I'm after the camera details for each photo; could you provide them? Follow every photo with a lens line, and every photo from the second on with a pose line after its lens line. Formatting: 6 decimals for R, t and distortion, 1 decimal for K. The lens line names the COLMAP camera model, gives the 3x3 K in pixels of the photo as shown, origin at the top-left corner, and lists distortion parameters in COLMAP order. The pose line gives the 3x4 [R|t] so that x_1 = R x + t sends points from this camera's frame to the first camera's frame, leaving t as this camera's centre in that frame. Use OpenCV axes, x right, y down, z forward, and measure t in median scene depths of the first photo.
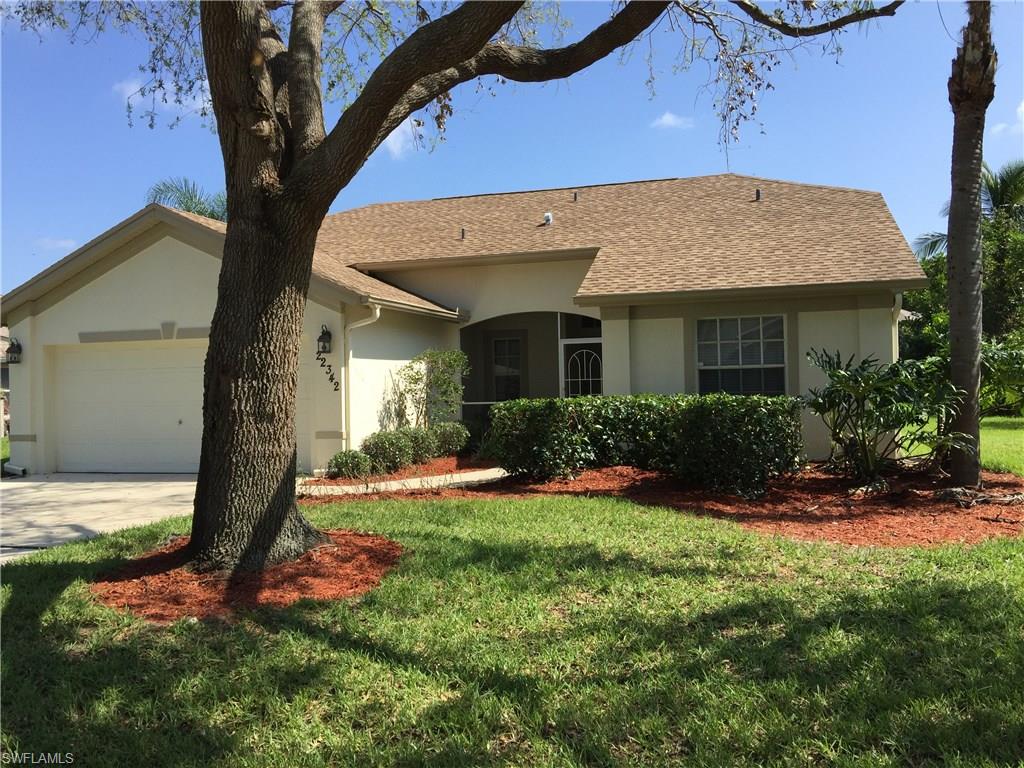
lens RADIAL K [[880.9, 0, 510.7], [0, 880.9, 386.1], [0, 0, 1]] dist [0.055541, -0.094377]
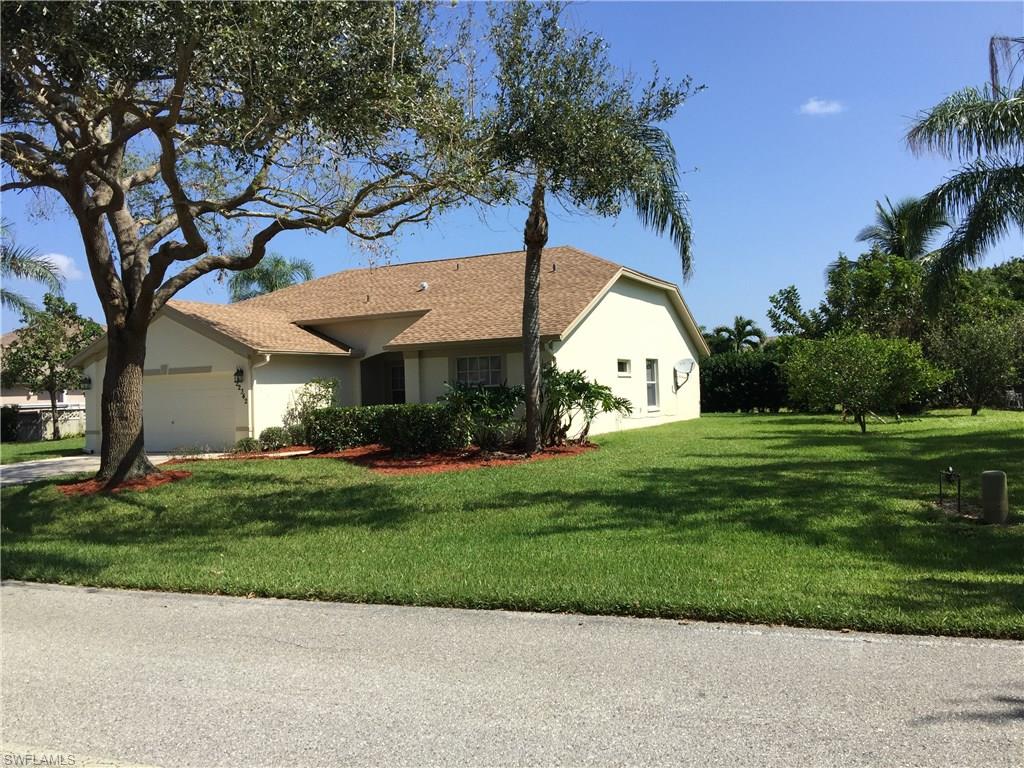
lens RADIAL K [[880.9, 0, 513.8], [0, 880.9, 384.1], [0, 0, 1]] dist [0.055541, -0.094377]
pose [[0.984687, -0.014247, -0.173746, 0.624114], [0.013312, 0.999890, -0.006547, -0.014812], [0.173821, 0.004134, 0.984769, -0.626675]]
